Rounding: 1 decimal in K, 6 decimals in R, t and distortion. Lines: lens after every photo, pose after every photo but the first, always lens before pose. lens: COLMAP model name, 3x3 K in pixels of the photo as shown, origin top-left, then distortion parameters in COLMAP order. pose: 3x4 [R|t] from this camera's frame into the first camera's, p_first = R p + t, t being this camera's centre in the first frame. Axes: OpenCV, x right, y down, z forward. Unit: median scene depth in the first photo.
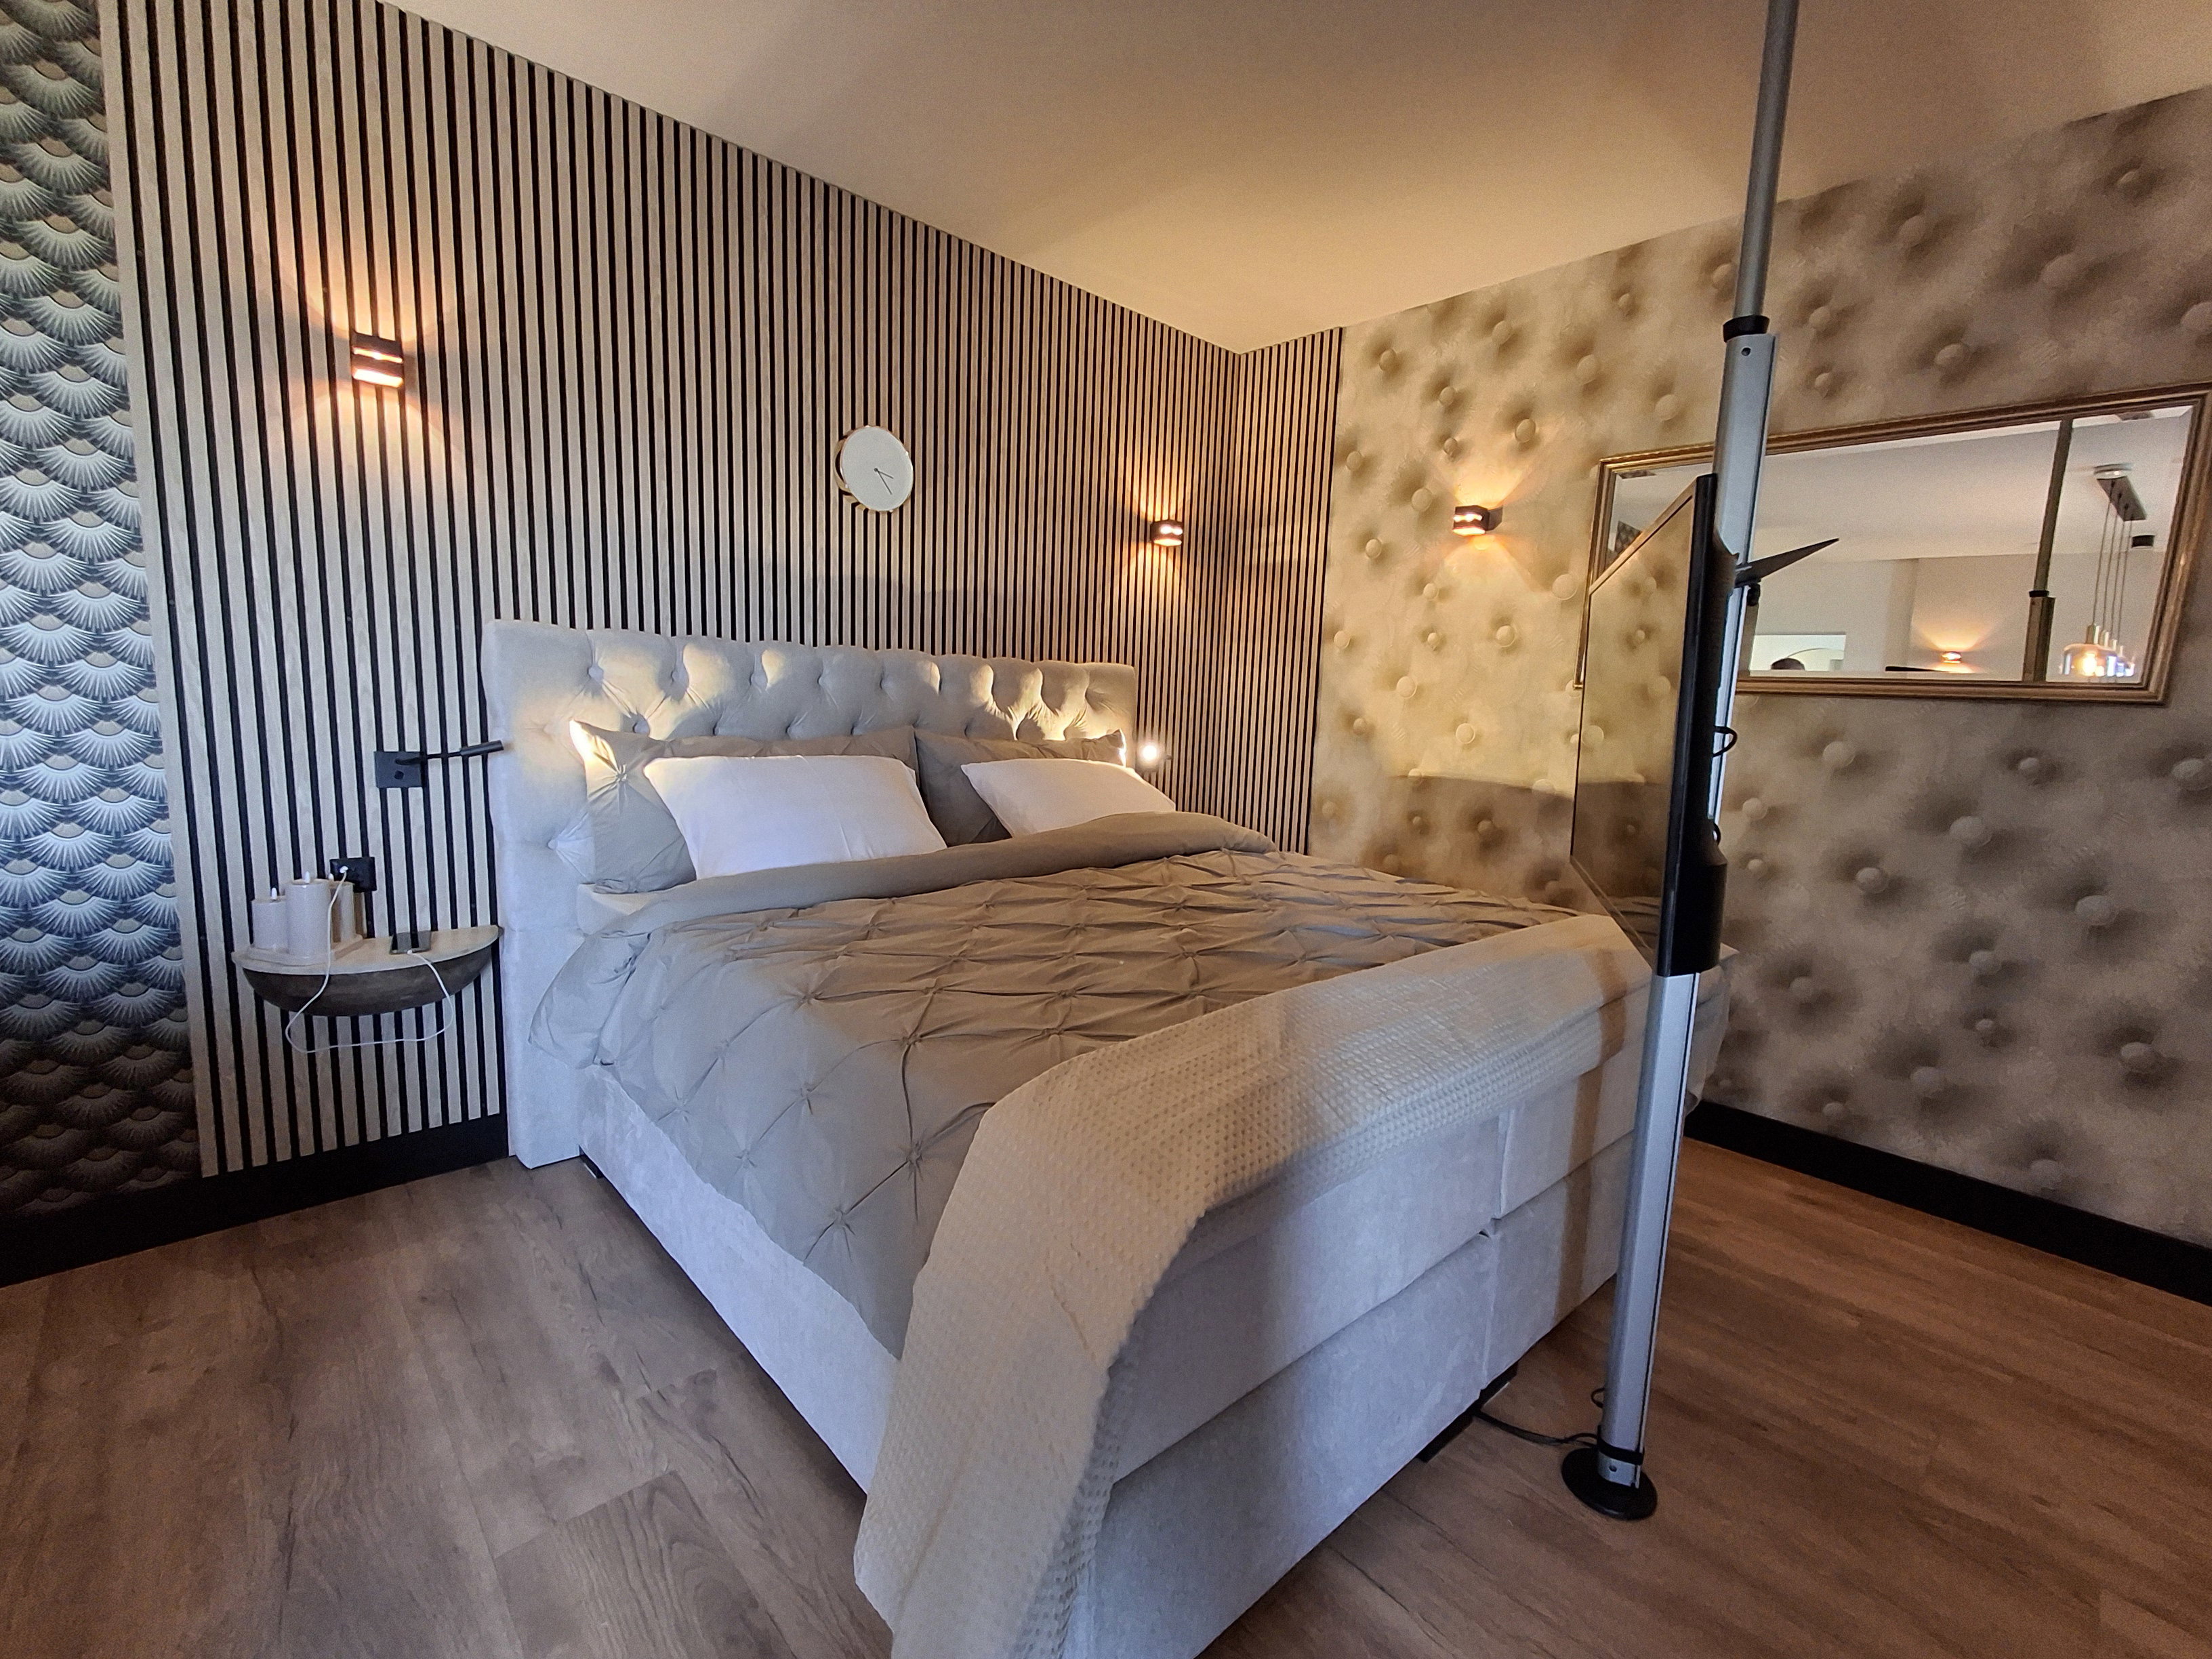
lens RADIAL K [[996.8, 0, 1086.6], [0, 996.8, 850.7], [0, 0, 1]] dist [-0.000634, 0.001053]
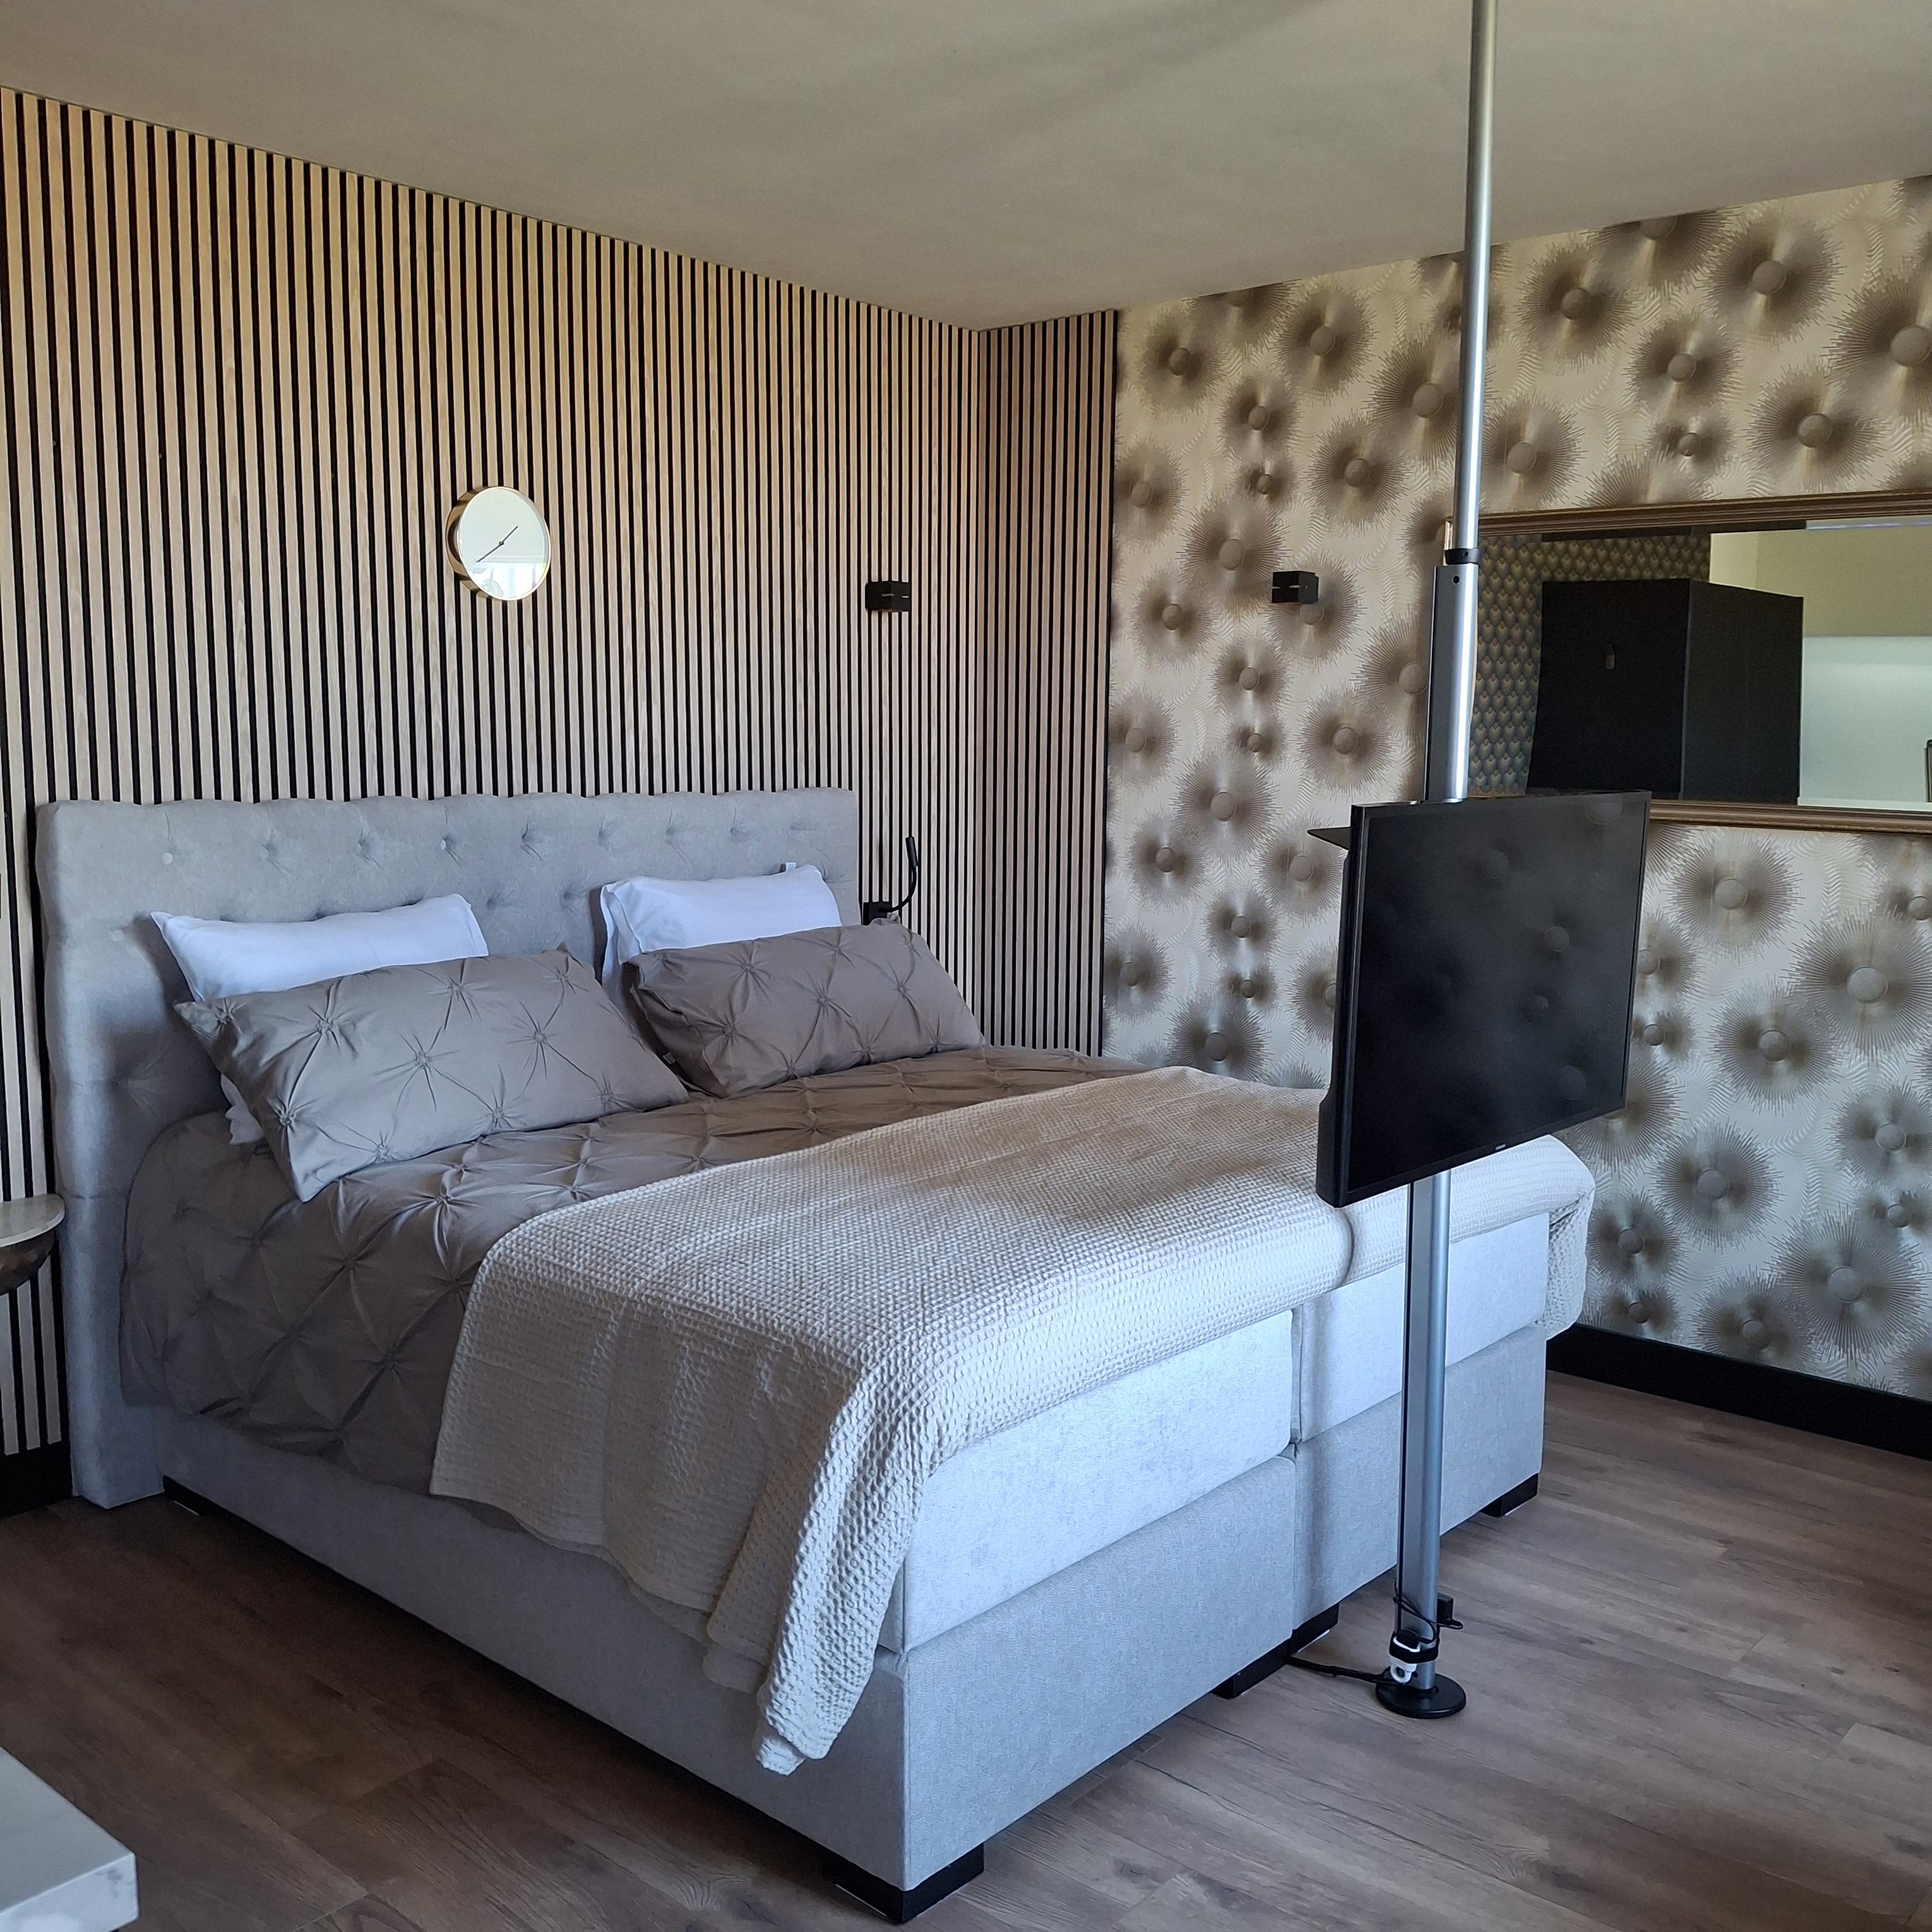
lens RADIAL K [[1940.3, 0, 966.8], [0, 1940.3, 977.3], [0, 0, 1]] dist [0.000655, 0.000000]
pose [[0.989817, -0.040049, 0.136596, -0.086166], [0.042029, 0.999049, -0.011644, -0.034705], [-0.136000, 0.017267, 0.990558, -0.496781]]
